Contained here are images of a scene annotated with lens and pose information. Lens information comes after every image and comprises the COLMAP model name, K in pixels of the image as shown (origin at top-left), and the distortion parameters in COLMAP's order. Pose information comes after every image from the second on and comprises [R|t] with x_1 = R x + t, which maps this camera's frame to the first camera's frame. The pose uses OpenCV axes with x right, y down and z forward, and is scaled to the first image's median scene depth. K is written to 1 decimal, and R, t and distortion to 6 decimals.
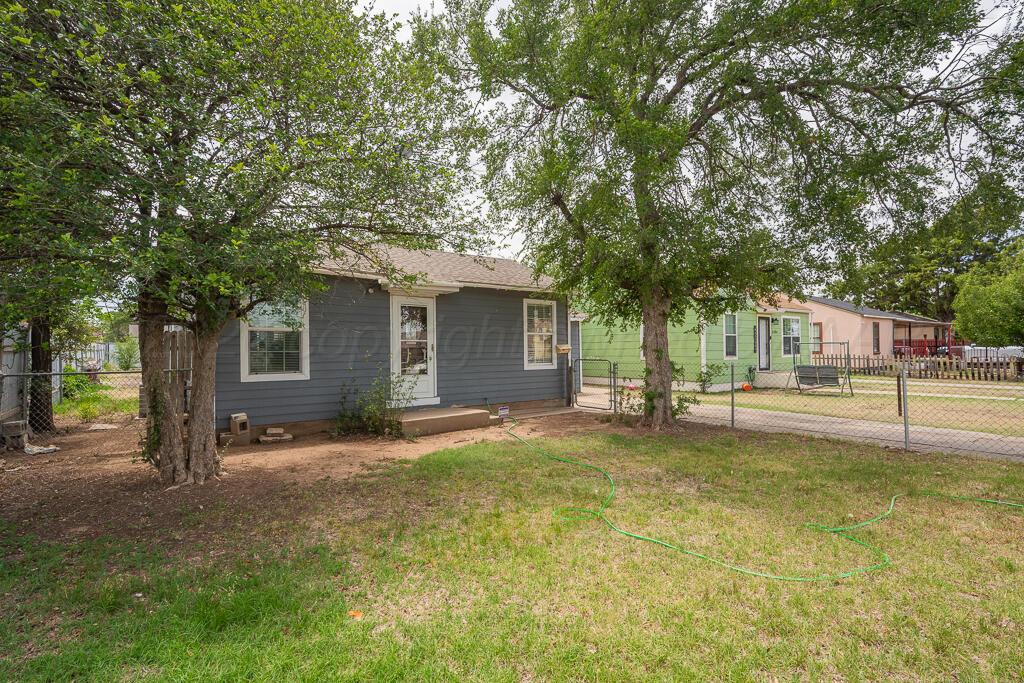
lens RADIAL K [[453.7, 0, 512.0], [0, 453.7, 341.5], [0, 0, 1]] dist [-0.000263, -0.000112]
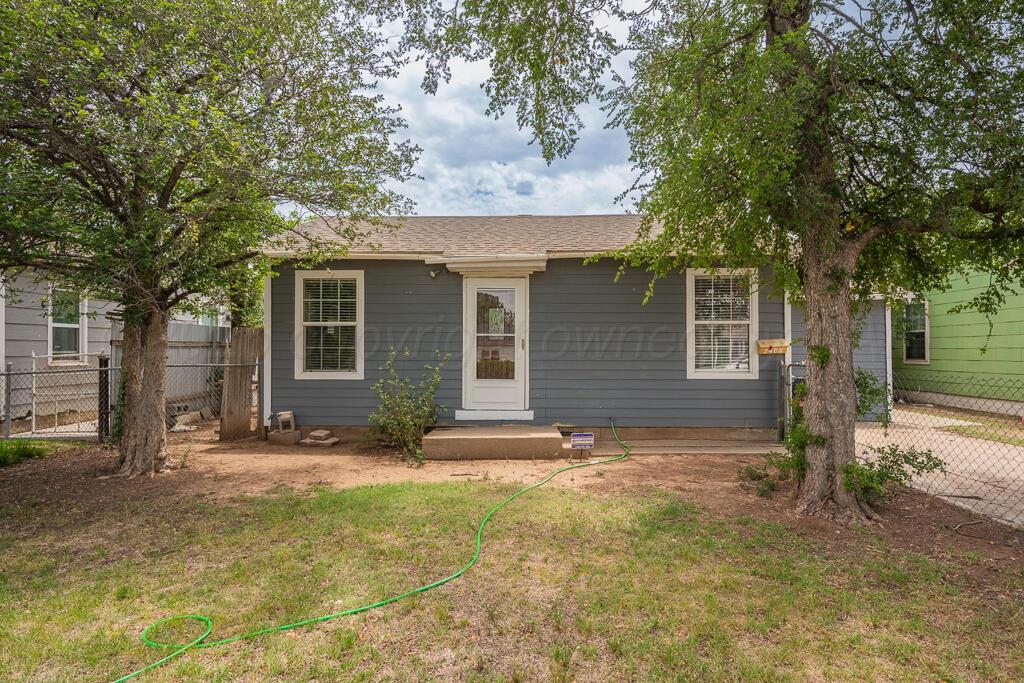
lens RADIAL K [[532.6, 0, 512.0], [0, 532.6, 341.5], [0, 0, 1]] dist [-0.003826, -0.000698]
pose [[0.789751, -0.004147, -0.613414, 0.374351], [0.007138, 0.999972, 0.002429, 0.007651], [0.613386, -0.006297, 0.789758, 0.314042]]
